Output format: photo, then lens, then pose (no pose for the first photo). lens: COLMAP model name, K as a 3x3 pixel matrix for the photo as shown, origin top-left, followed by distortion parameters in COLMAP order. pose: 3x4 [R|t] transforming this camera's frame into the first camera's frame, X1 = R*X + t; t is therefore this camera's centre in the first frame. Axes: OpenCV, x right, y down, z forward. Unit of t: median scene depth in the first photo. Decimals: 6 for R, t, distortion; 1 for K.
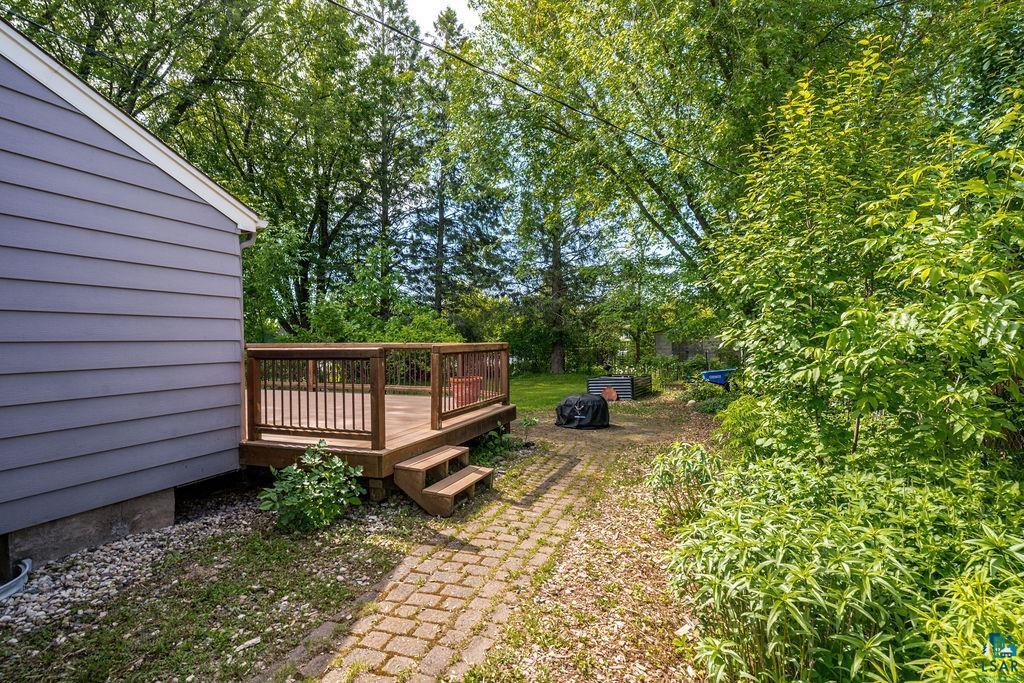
lens RADIAL K [[504.2, 0, 512.5], [0, 504.2, 340.9], [0, 0, 1]] dist [-0.003862, 0.002708]
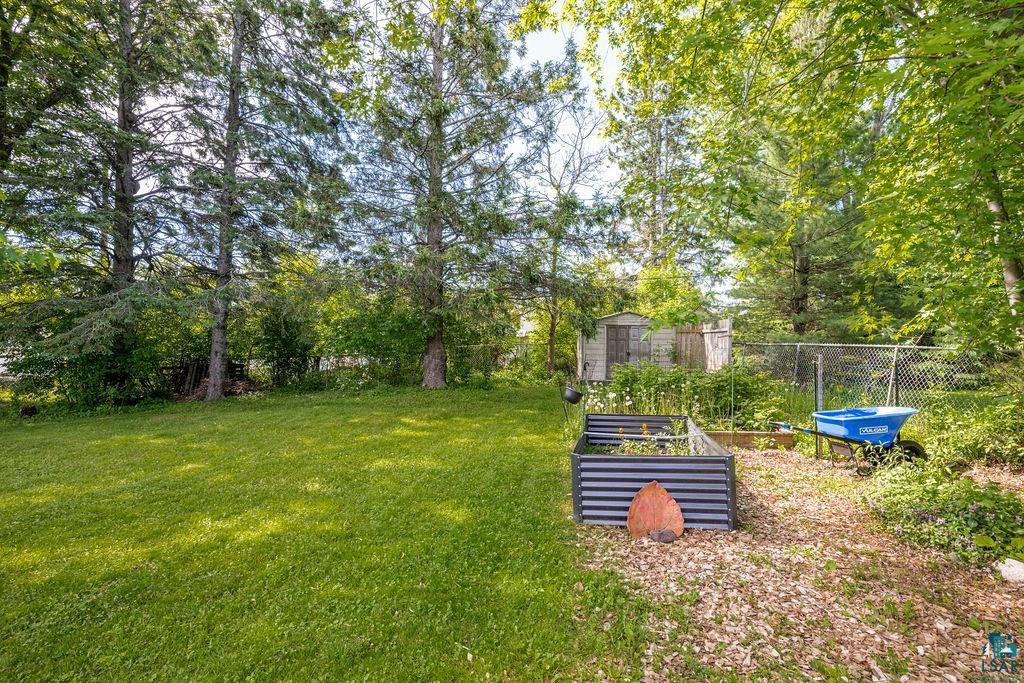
lens RADIAL K [[504.2, 0, 504.9], [0, 504.2, 345.8], [0, 0, 1]] dist [-0.003862, 0.002708]
pose [[0.967163, 0.009991, 0.253961, 0.015196], [-0.015460, 0.999689, 0.019547, 0.001624], [-0.253687, -0.022832, 0.967017, 0.354991]]
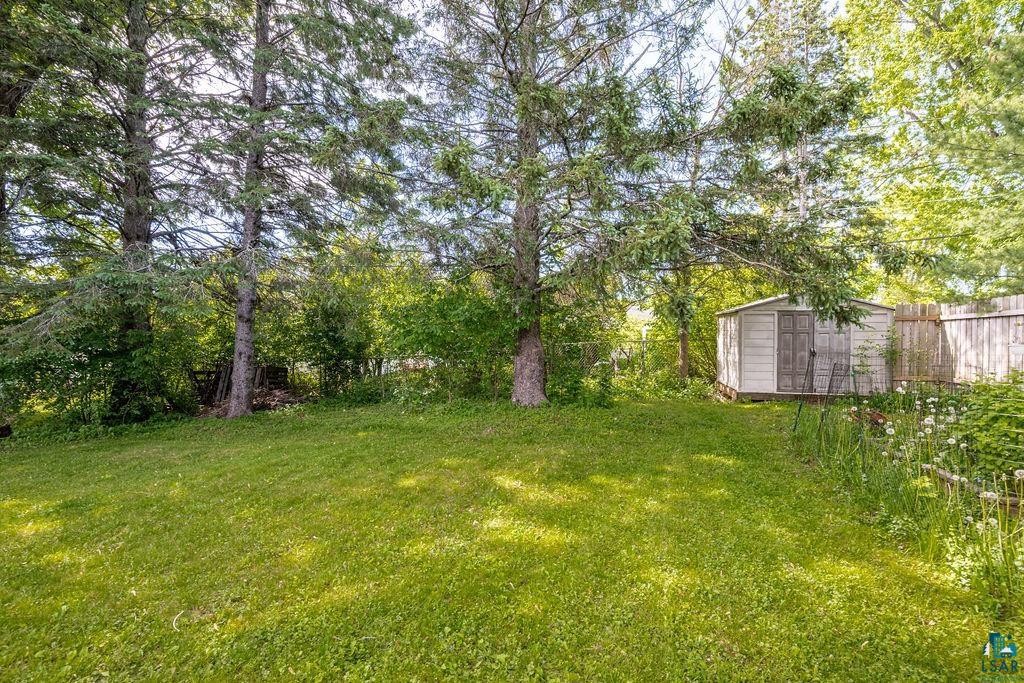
lens RADIAL K [[504.2, 0, 510.5], [0, 504.2, 336.6], [0, 0, 1]] dist [-0.003862, 0.002708]
pose [[0.990622, 0.007374, 0.136430, 0.014823], [-0.007734, 0.999968, 0.002112, 0.008054], [-0.136410, -0.003147, 0.990647, 0.529636]]
